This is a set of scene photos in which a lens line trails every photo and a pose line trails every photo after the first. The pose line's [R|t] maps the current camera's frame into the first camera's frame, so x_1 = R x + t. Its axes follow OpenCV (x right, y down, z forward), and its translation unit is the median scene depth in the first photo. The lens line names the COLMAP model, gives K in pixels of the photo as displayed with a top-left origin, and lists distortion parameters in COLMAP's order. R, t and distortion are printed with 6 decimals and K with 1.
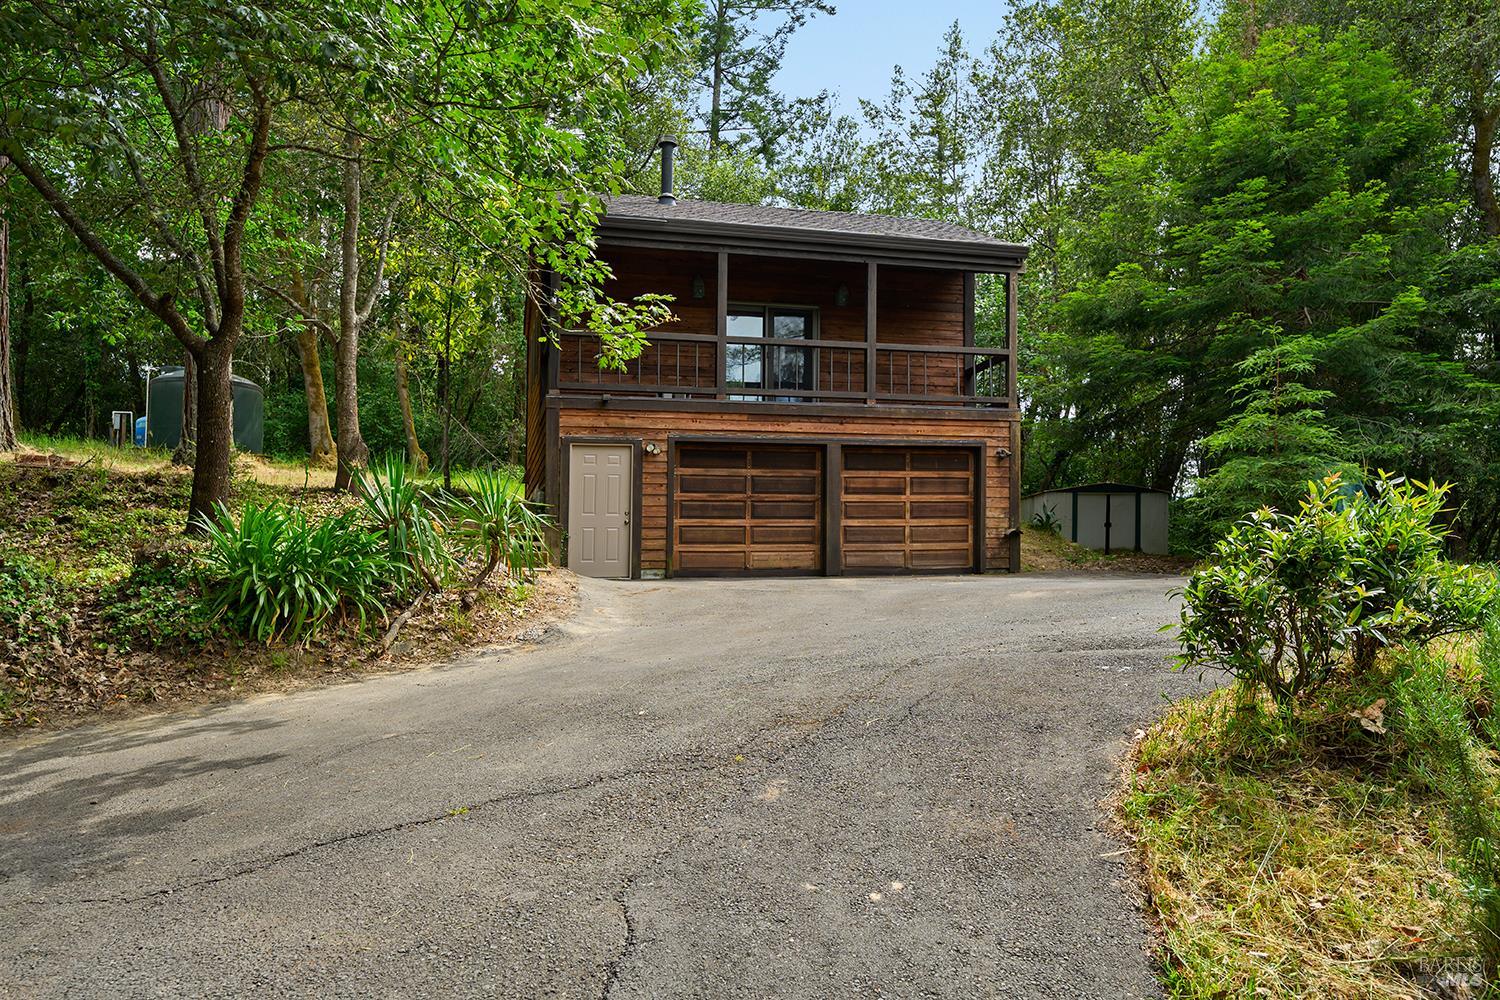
lens RADIAL K [[1033.9, 0, 750.7], [0, 1033.9, 501.4], [0, 0, 1]] dist [-0.000669, 0.000830]
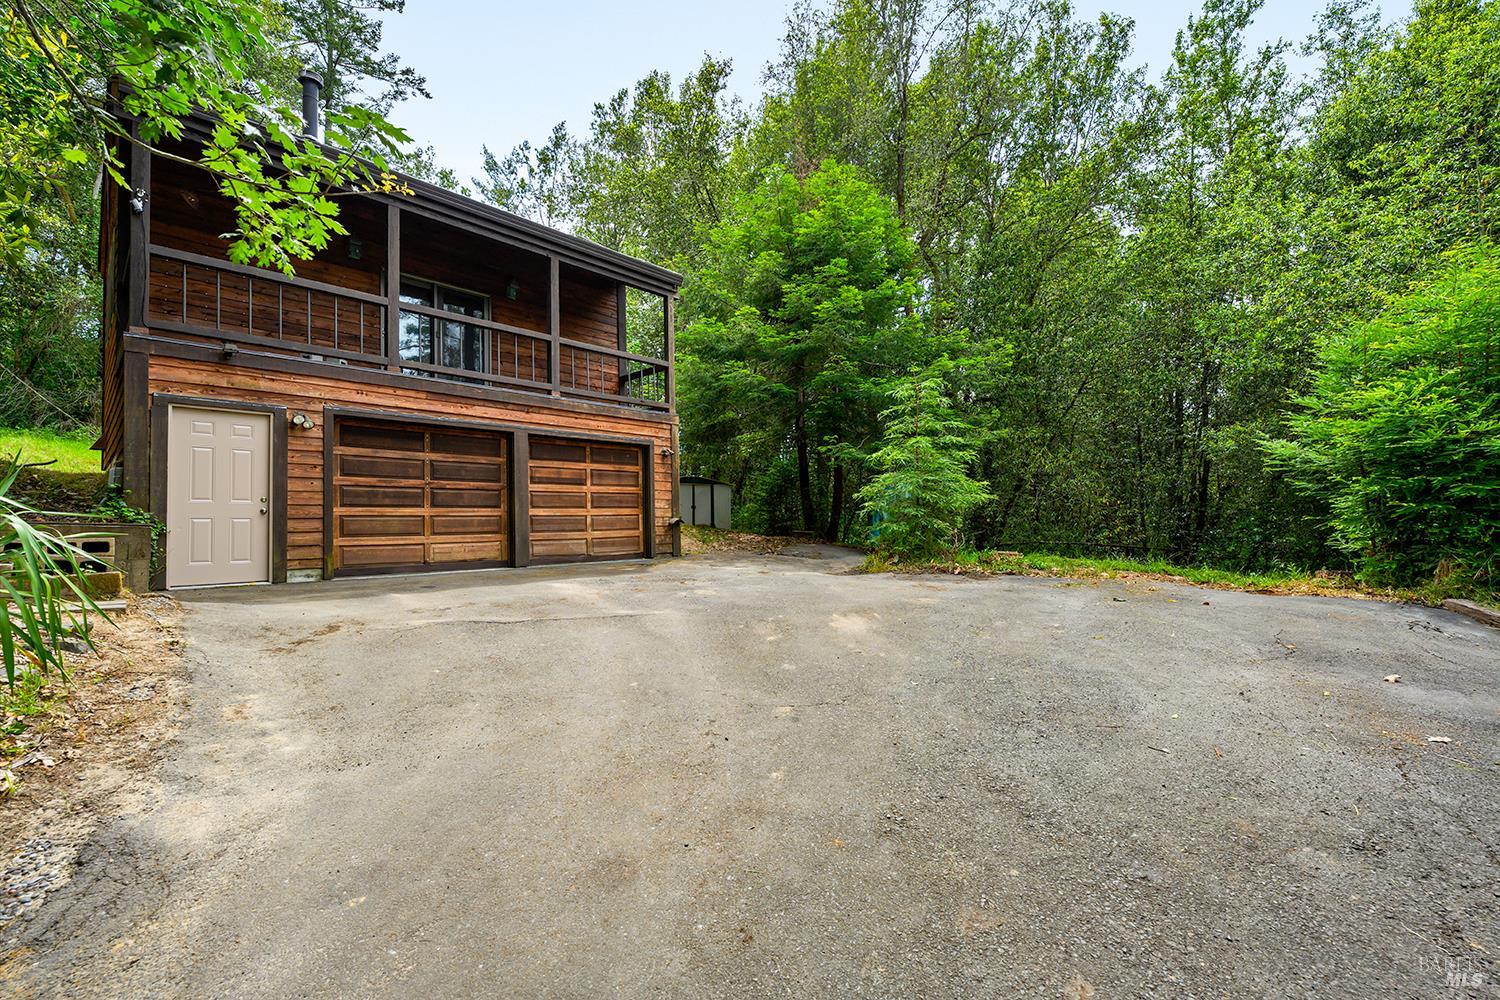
lens RADIAL K [[639.7, 0, 747.5], [0, 639.7, 526.1], [0, 0, 1]] dist [-0.007831, 0.001068]
pose [[0.848215, 0.001952, 0.529648, -0.059756], [-0.042965, 0.996951, 0.065133, -0.015282], [-0.527906, -0.078003, 0.845713, 0.363688]]
